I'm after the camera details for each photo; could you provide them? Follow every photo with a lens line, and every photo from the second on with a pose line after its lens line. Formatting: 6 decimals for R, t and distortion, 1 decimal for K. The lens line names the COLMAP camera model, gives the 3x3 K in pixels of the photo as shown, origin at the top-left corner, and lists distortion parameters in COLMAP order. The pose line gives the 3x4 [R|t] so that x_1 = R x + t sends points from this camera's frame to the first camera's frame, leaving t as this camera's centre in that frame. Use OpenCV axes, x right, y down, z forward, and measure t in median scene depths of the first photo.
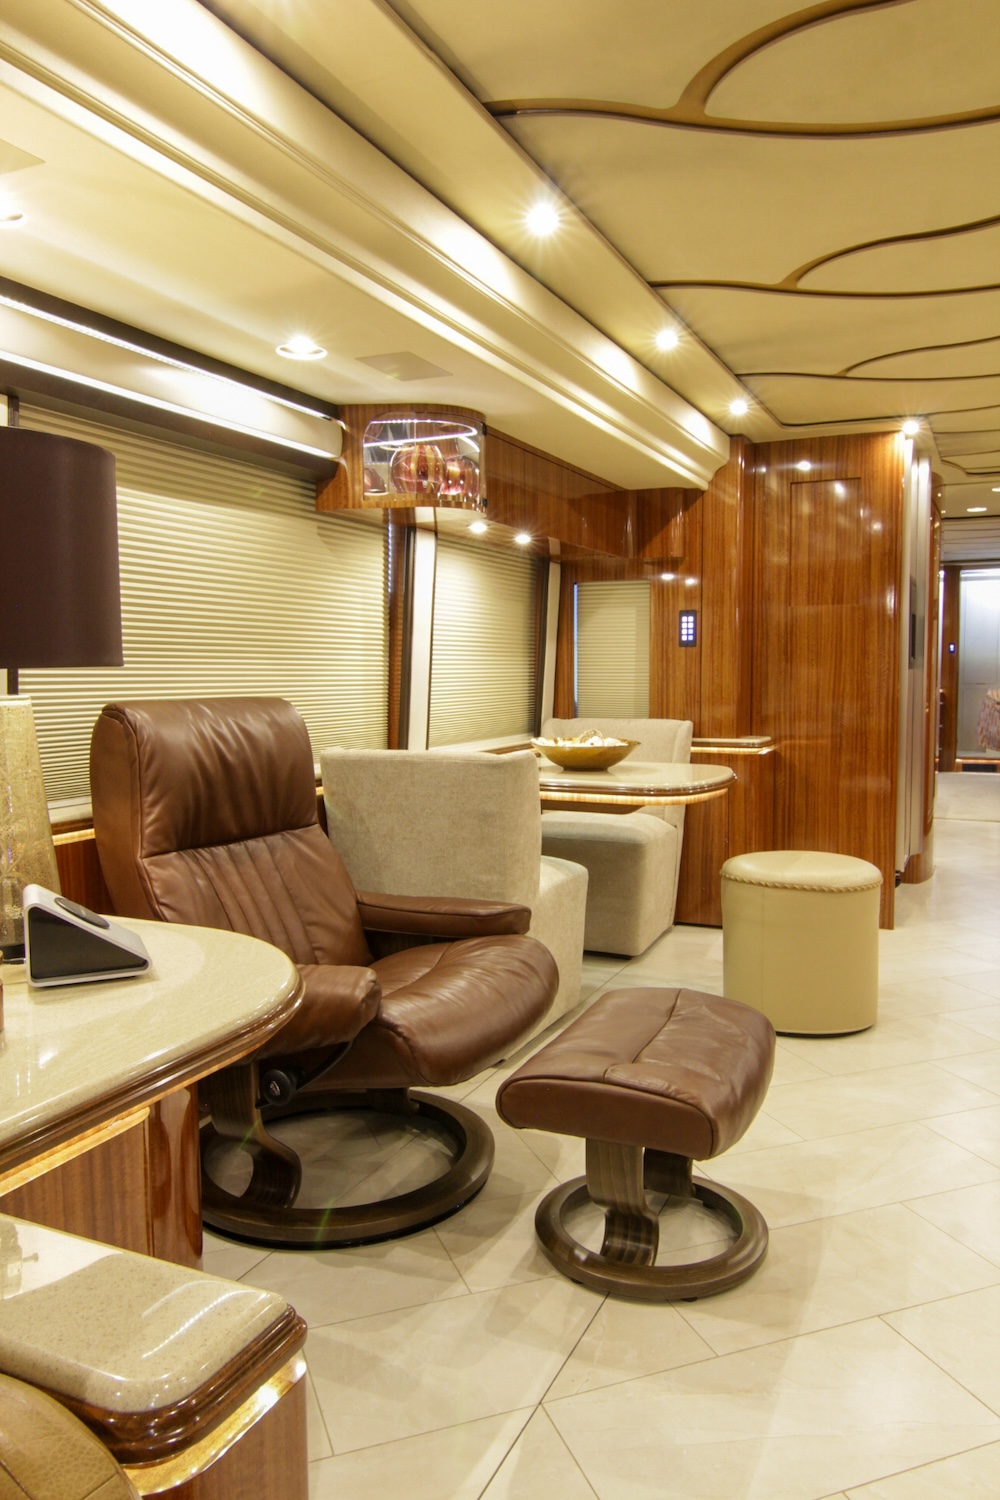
lens RADIAL K [[1080.1, 0, 503.4], [0, 1080.1, 753.9], [0, 0, 1]] dist [0.009078, -0.028941]
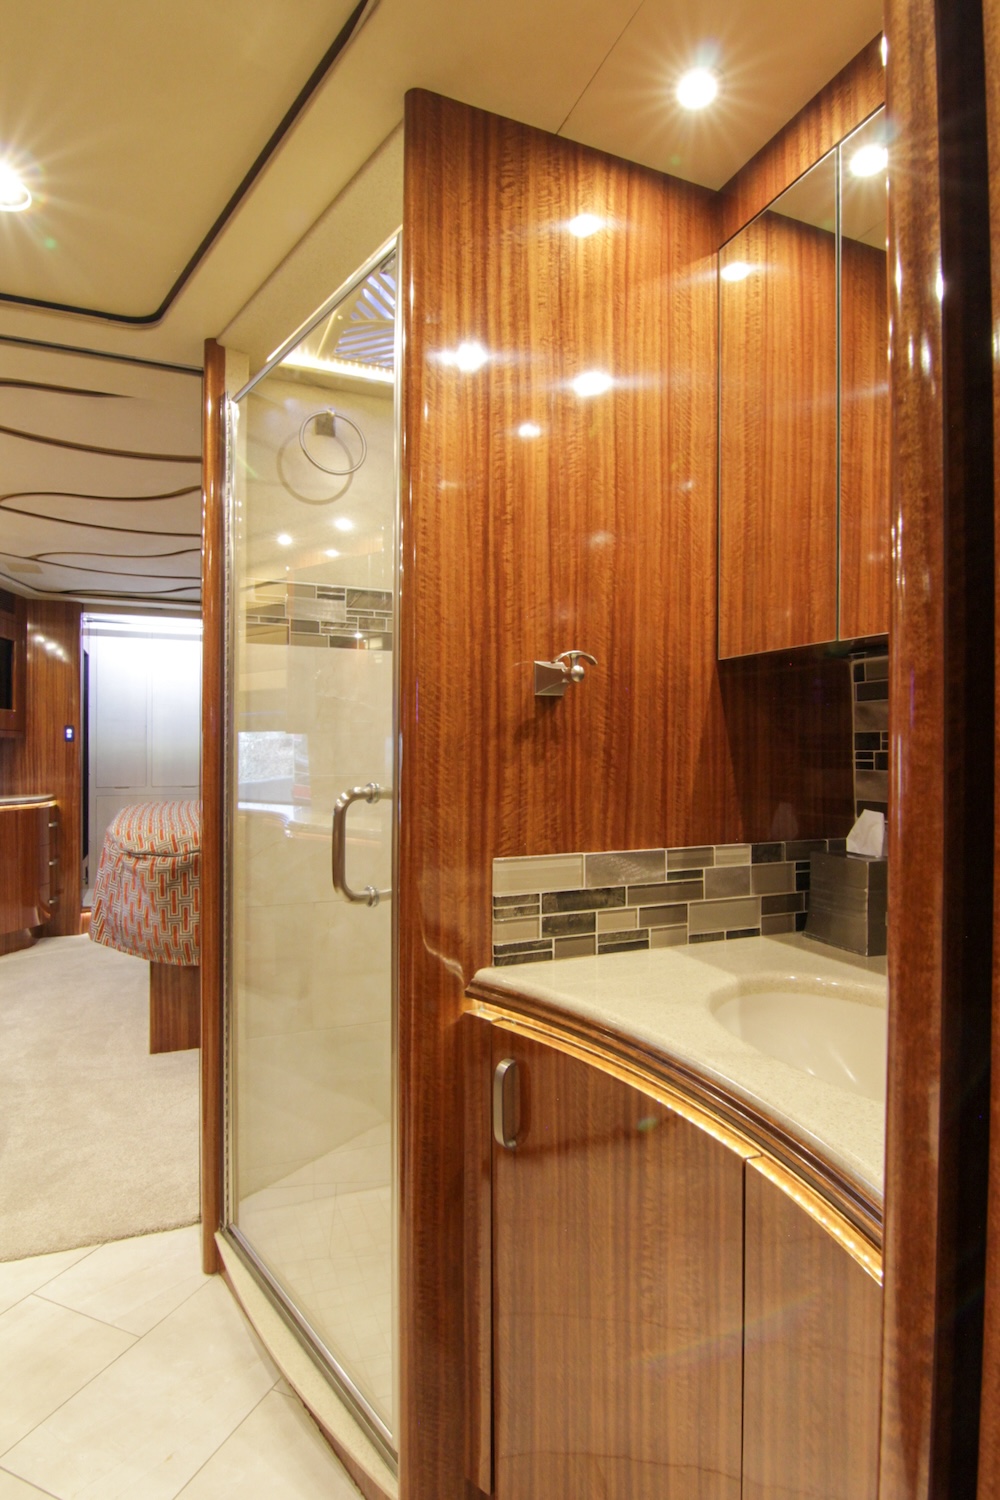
lens RADIAL K [[762.4, 0, 491.0], [0, 762.4, 754.3], [0, 0, 1]] dist [-0.005536, -0.012324]
pose [[0.670703, 0.005224, 0.741708, 0.601630], [0.051978, 0.997186, -0.054025, -0.117392], [-0.739903, 0.074787, 0.668544, 1.252237]]
